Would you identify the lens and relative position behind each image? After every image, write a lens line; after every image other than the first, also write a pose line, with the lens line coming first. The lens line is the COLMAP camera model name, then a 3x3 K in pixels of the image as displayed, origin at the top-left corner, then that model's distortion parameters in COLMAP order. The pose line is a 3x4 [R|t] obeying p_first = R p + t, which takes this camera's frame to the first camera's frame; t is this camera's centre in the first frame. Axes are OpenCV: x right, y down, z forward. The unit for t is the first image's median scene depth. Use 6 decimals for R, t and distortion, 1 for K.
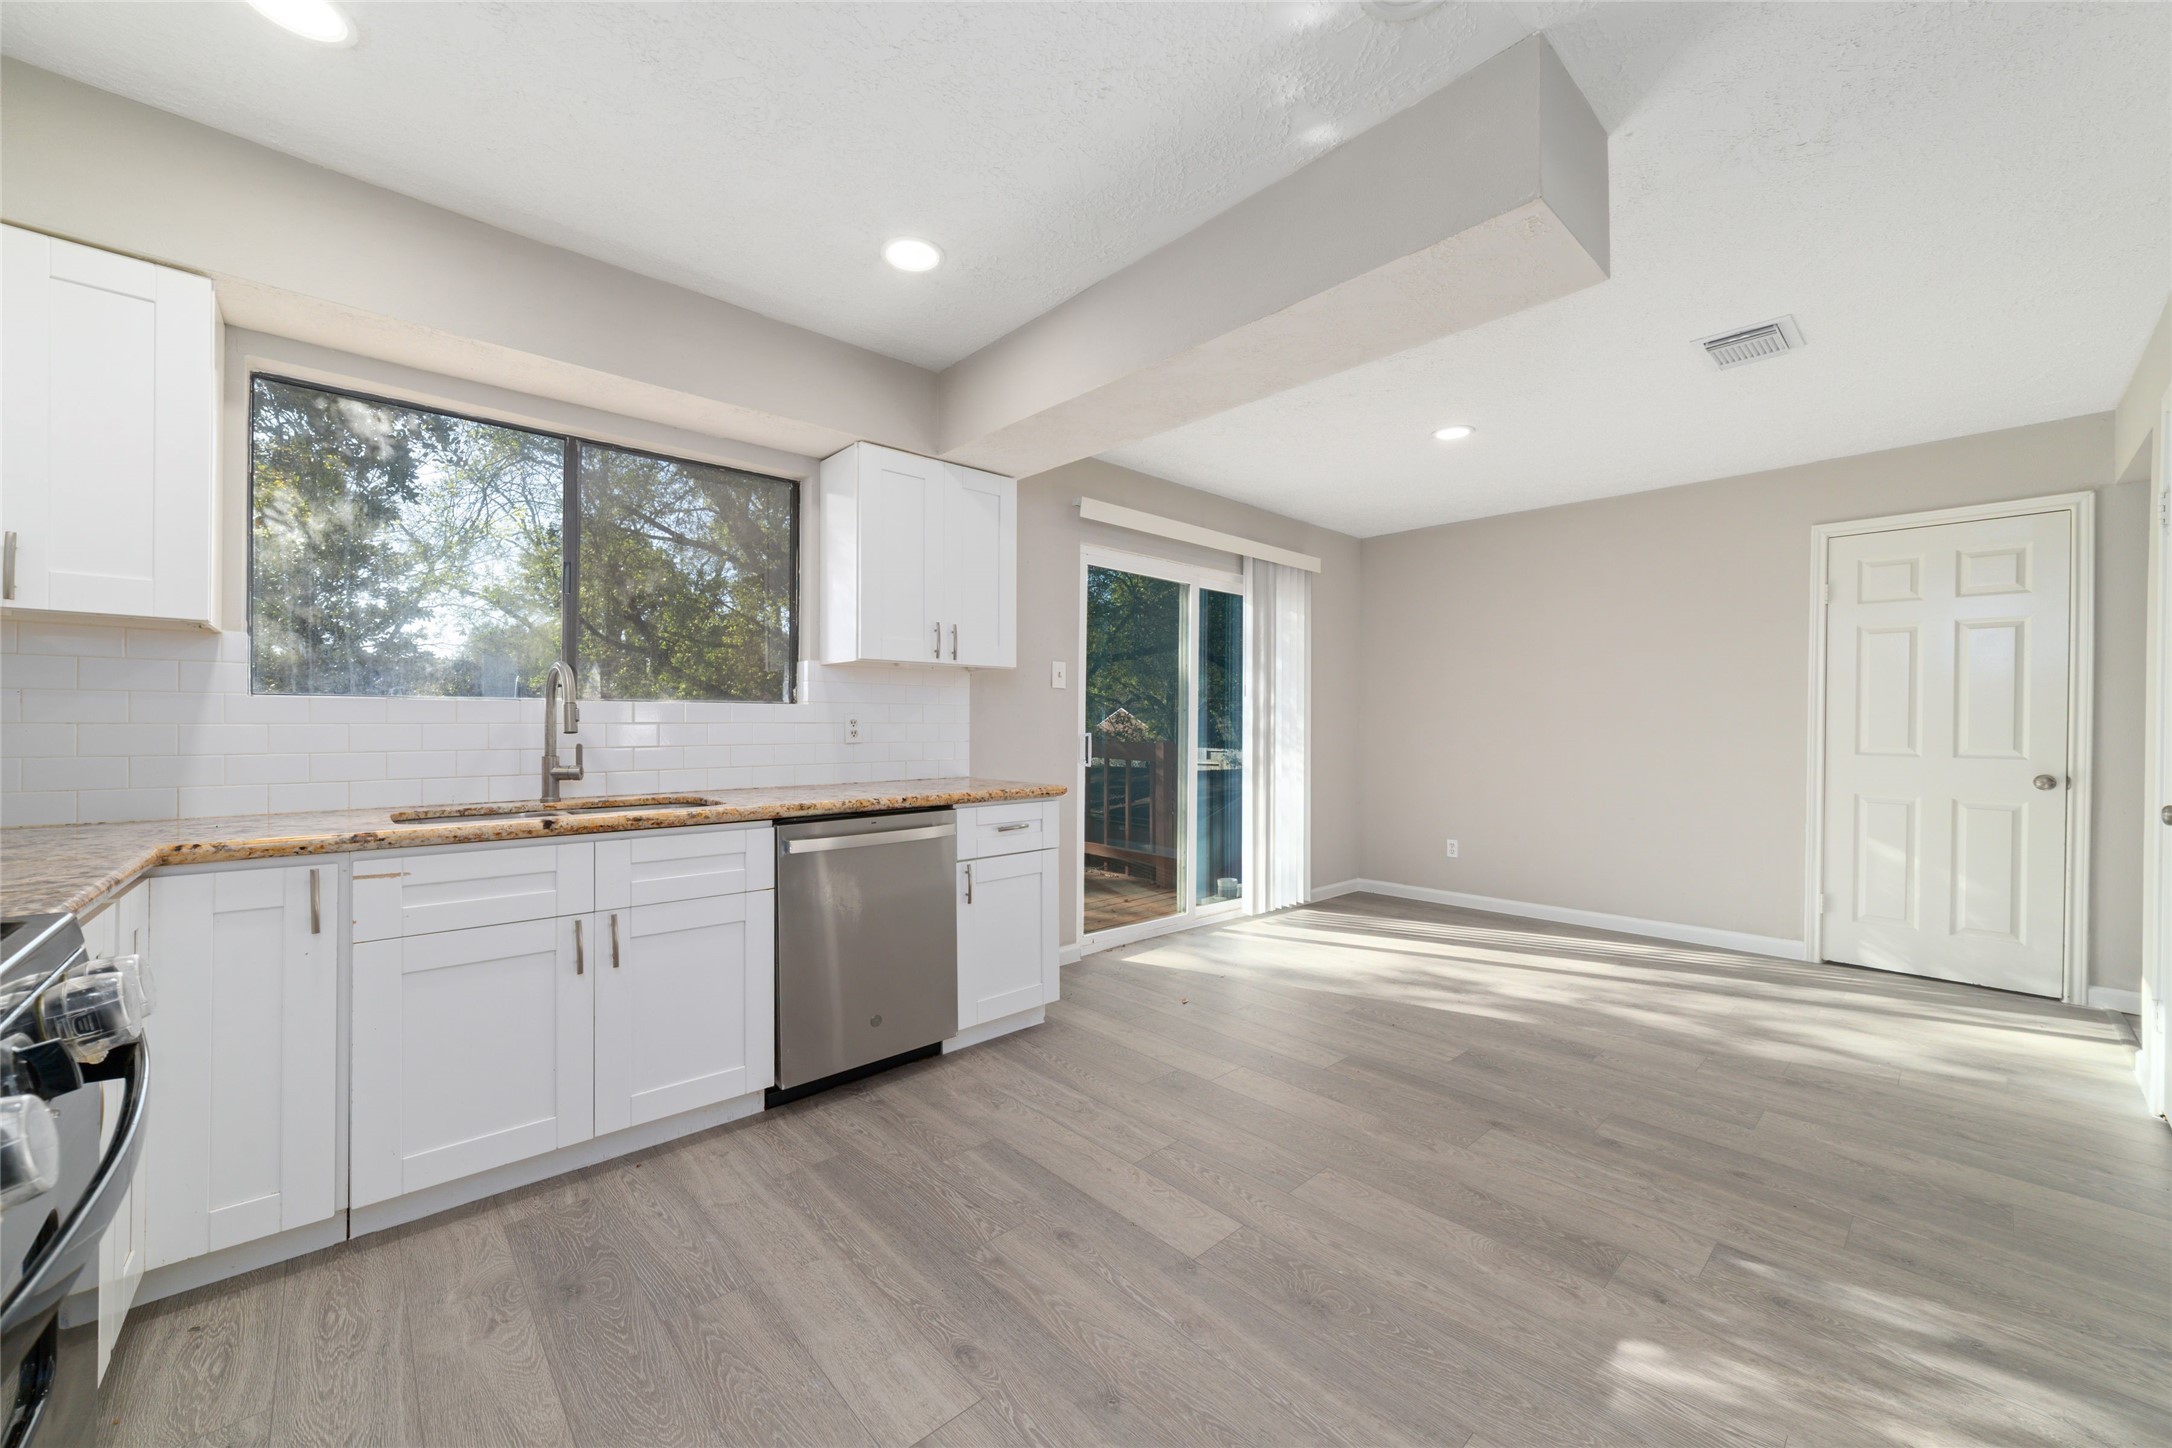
lens RADIAL K [[824.9, 0, 1101.7], [0, 824.9, 737.6], [0, 0, 1]] dist [-0.011369, 0.003014]
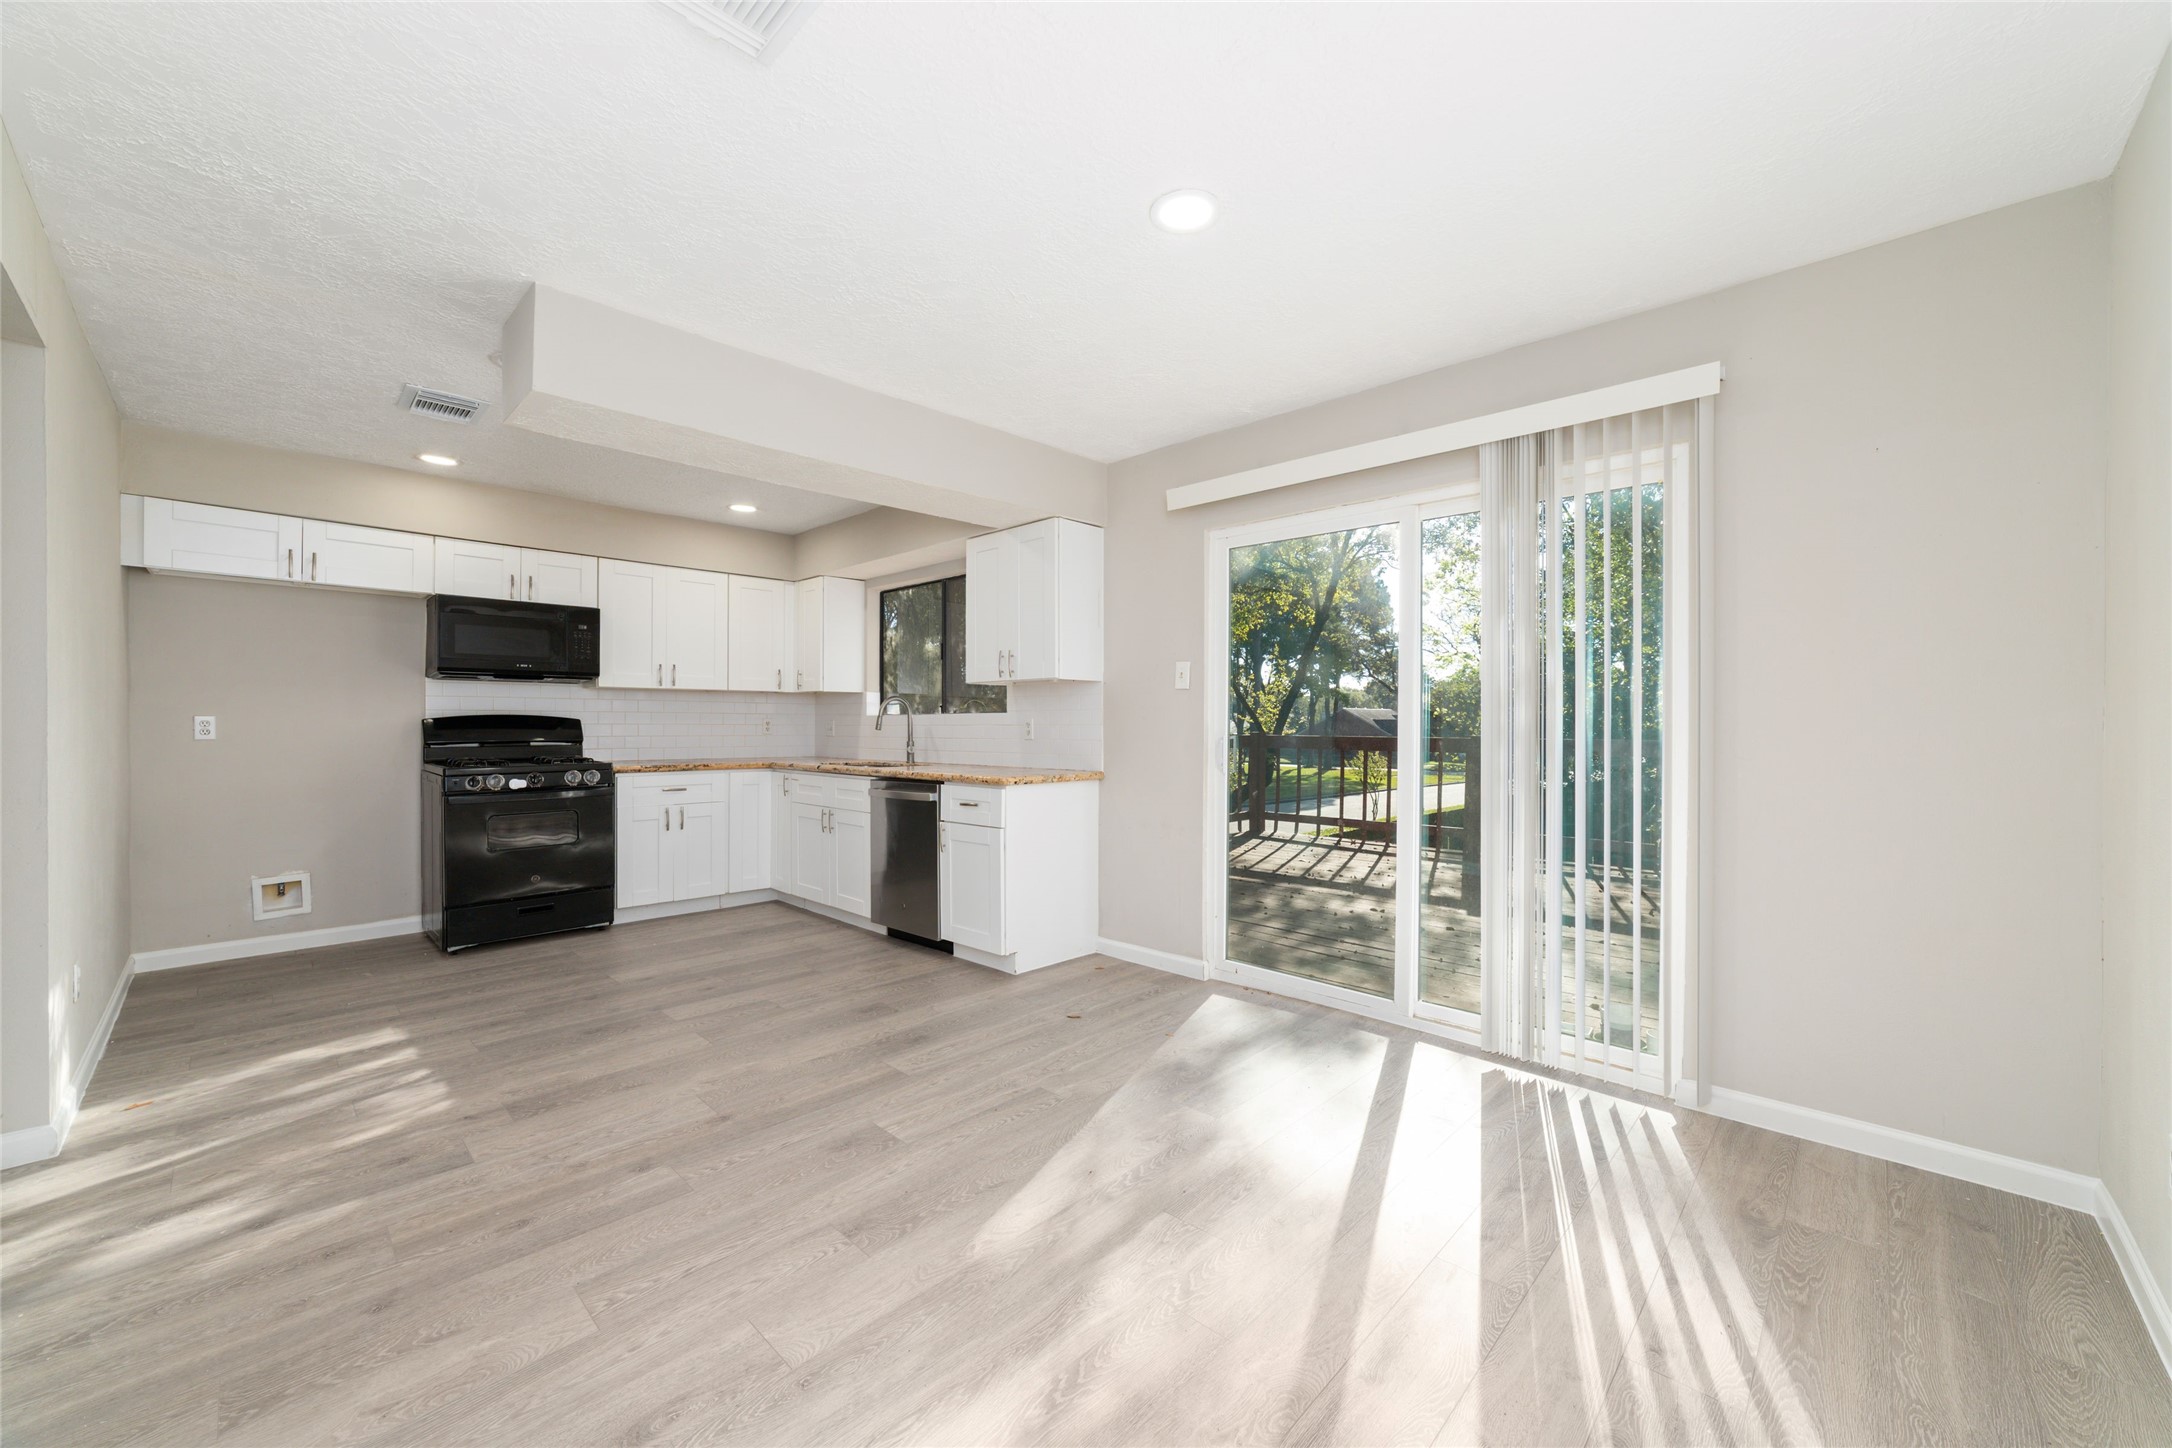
lens RADIAL K [[824.9, 0, 1091.4], [0, 824.9, 713.8], [0, 0, 1]] dist [-0.011369, 0.003014]
pose [[0.061140, -0.017991, -0.997967, 1.258851], [-0.017788, 0.999659, -0.019111, -0.013840], [0.997971, 0.018920, 0.060799, 1.138128]]
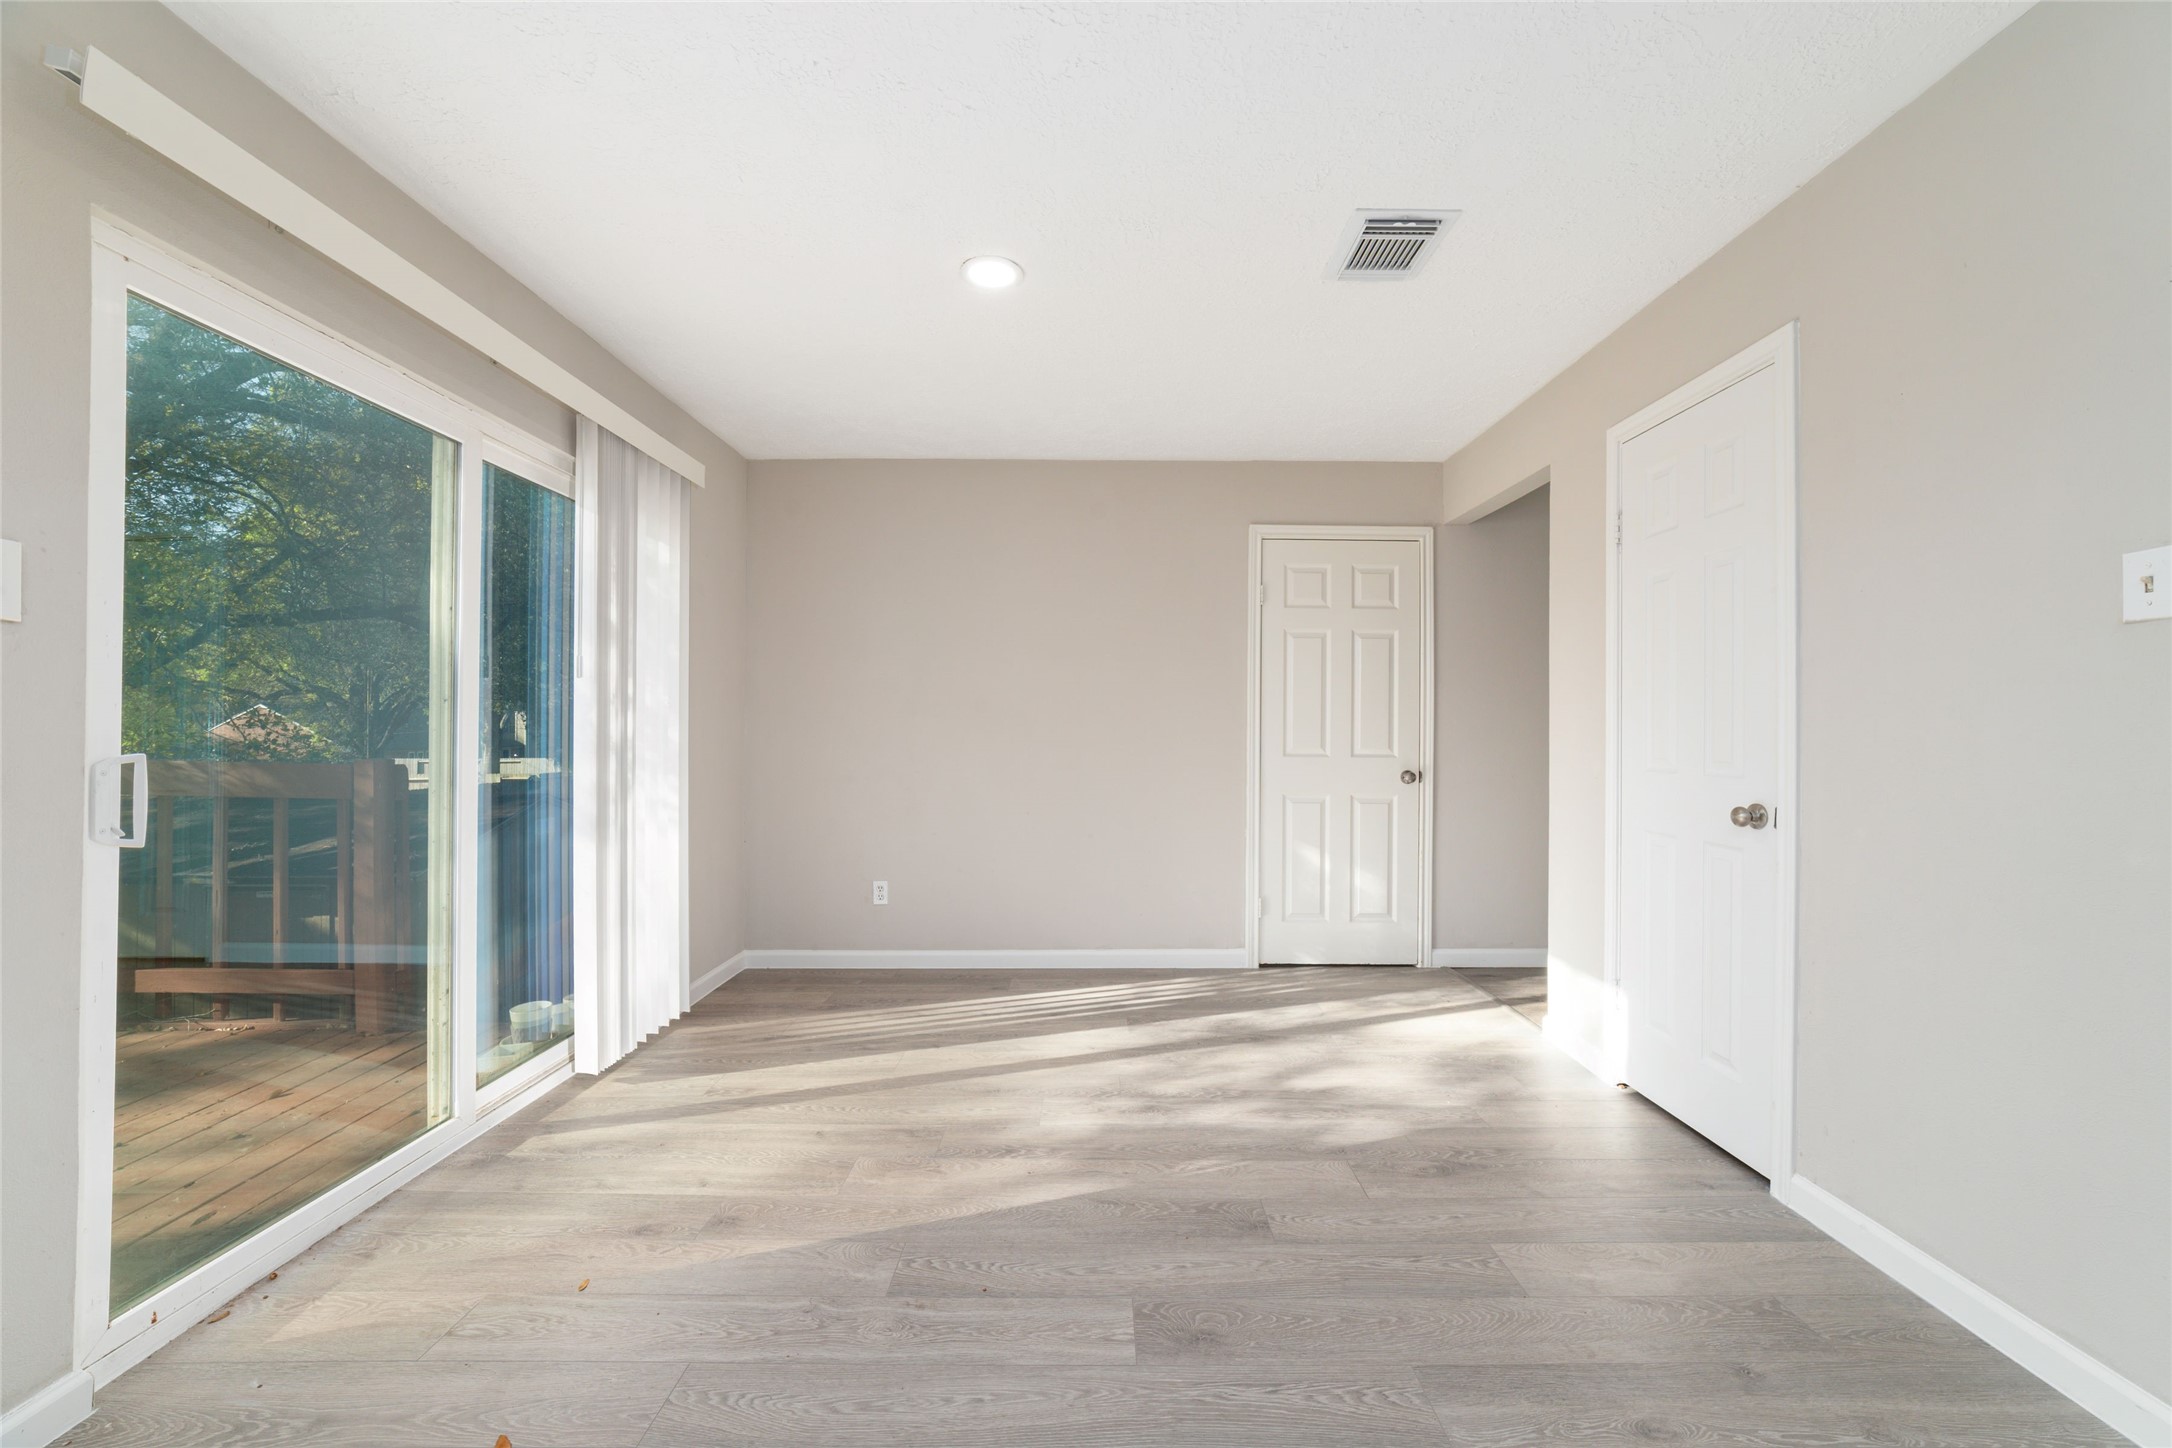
lens RADIAL K [[824.9, 0, 1087.3], [0, 824.9, 728.1], [0, 0, 1]] dist [-0.011369, 0.003014]
pose [[0.685584, -0.003410, 0.727985, 0.013576], [0.014440, 0.999856, -0.008915, -0.011972], [-0.727850, 0.016624, 0.685535, 0.636658]]
